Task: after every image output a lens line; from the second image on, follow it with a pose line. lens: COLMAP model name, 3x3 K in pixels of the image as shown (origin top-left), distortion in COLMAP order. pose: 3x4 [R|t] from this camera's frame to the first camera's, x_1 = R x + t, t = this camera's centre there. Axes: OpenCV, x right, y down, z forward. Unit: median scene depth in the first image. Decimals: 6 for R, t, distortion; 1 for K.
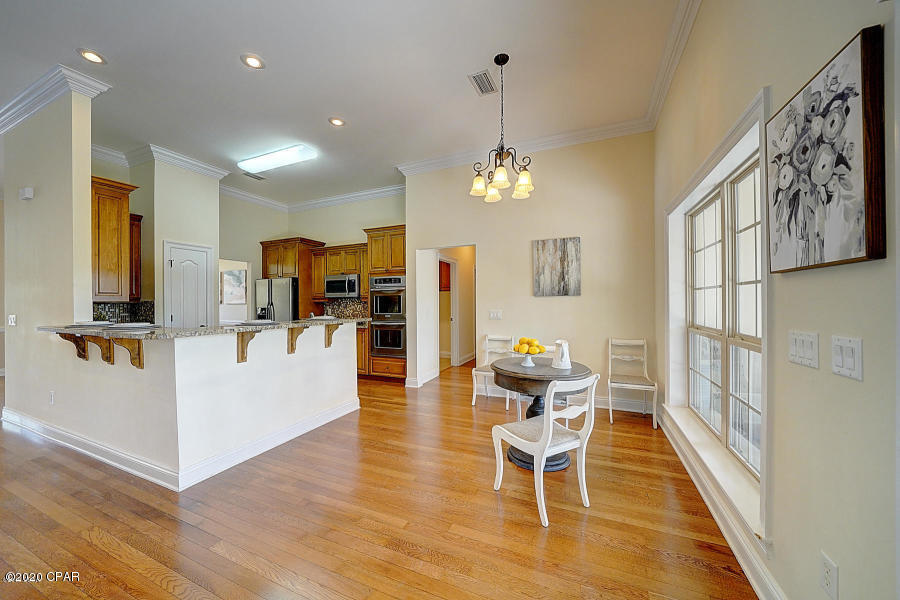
lens RADIAL K [[326.2, 0, 447.6], [0, 326.2, 302.3], [0, 0, 1]] dist [-0.000111, 0.000007]
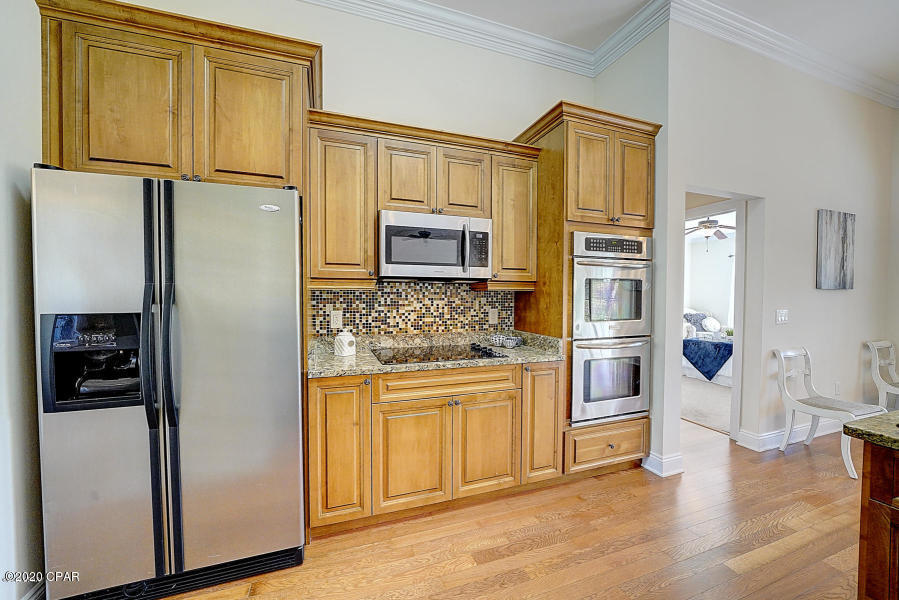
lens RADIAL K [[325.8, 0, 445.1], [0, 325.8, 300.8], [0, 0, 1]] dist [-0.000111, 0.000007]
pose [[0.730396, -0.003223, 0.683016, -0.565331], [-0.011585, 0.999787, 0.017107, 0.002405], [-0.682925, -0.020407, 0.730203, 0.742139]]
